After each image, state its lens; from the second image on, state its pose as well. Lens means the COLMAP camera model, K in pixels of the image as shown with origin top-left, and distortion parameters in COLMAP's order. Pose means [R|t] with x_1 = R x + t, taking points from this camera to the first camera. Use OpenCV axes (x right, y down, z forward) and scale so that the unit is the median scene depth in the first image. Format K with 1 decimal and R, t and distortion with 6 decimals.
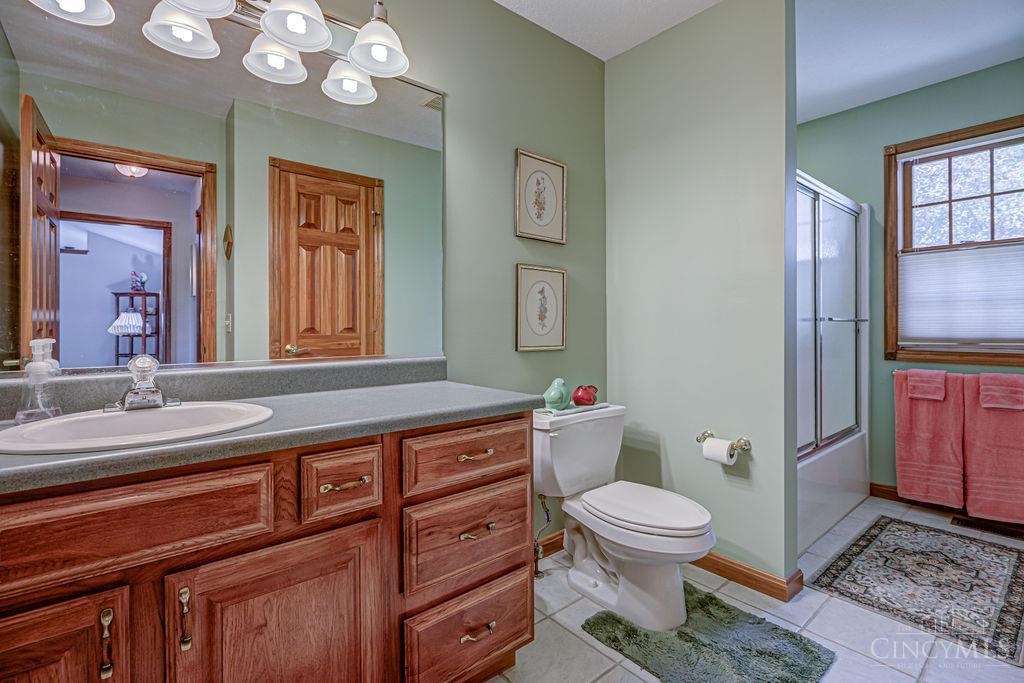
lens RADIAL K [[471.2, 0, 506.9], [0, 471.2, 331.6], [0, 0, 1]] dist [-0.008884, 0.000118]
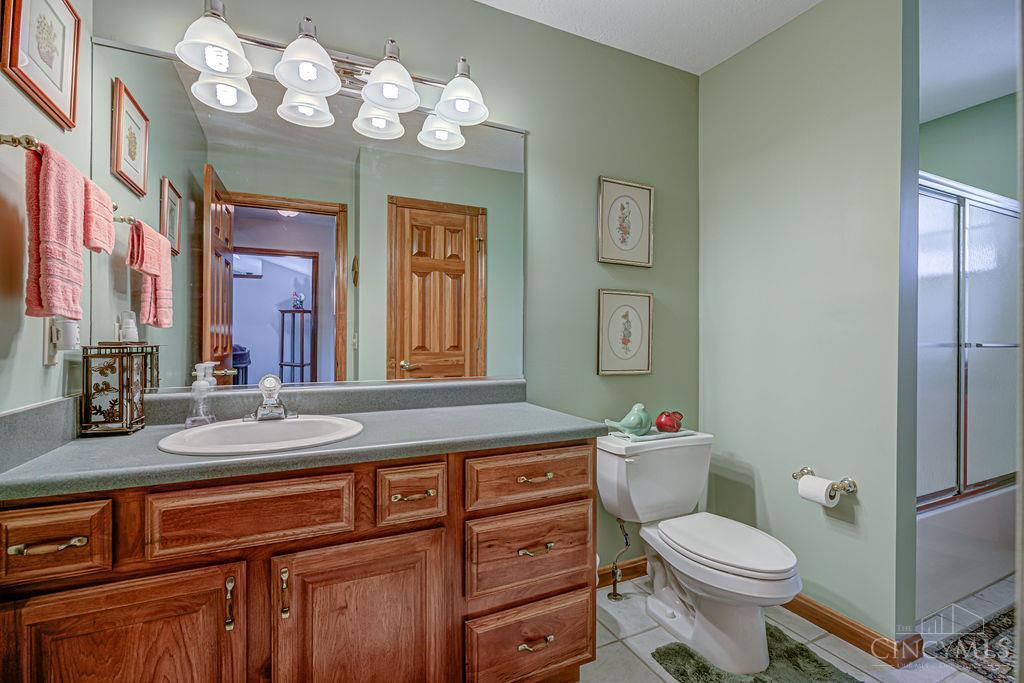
lens RADIAL K [[468.7, 0, 512.0], [0, 468.7, 341.5], [0, 0, 1]] dist [-0.008910, 0.000592]
pose [[0.968612, 0.009383, -0.248399, 0.105823], [-0.009346, 0.999955, 0.001330, -0.035194], [0.248400, 0.001033, 0.968657, -0.032649]]
